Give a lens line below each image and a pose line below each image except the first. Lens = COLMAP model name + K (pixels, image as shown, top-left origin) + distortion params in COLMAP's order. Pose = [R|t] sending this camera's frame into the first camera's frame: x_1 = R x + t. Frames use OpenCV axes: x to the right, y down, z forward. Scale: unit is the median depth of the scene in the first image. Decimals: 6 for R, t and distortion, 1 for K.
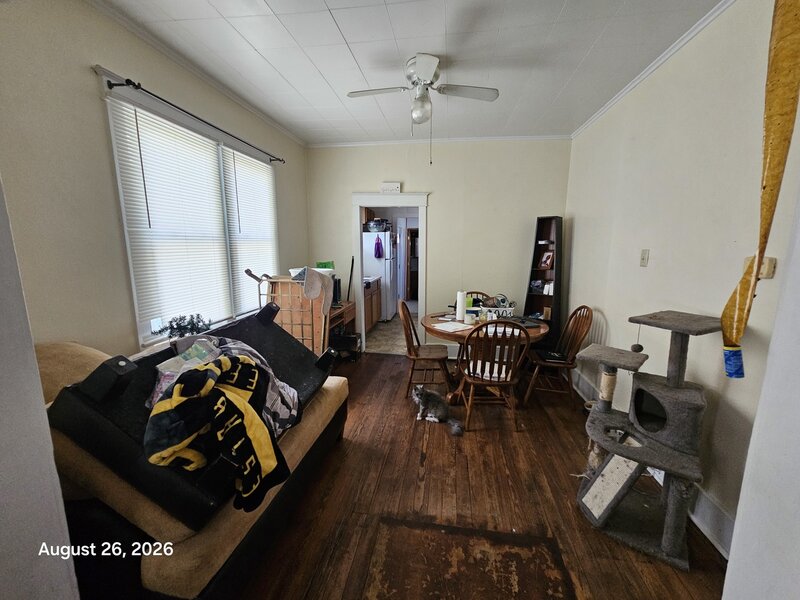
lens RADIAL K [[325.4, 0, 400.1], [0, 325.4, 299.5], [0, 0, 1]] dist [0.000272, 0.000038]
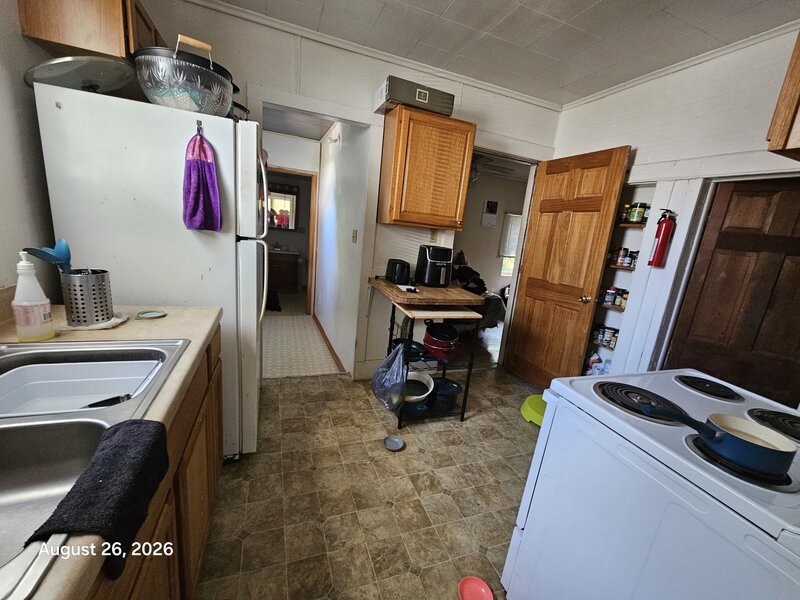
lens RADIAL K [[325.4, 0, 400.2], [0, 325.4, 299.1], [0, 0, 1]] dist [0.000272, 0.000038]
pose [[0.873456, -0.016751, 0.486615, -0.057934], [-0.027512, 0.996113, 0.083672, -0.102090], [-0.486126, -0.086472, 0.869600, 0.726325]]
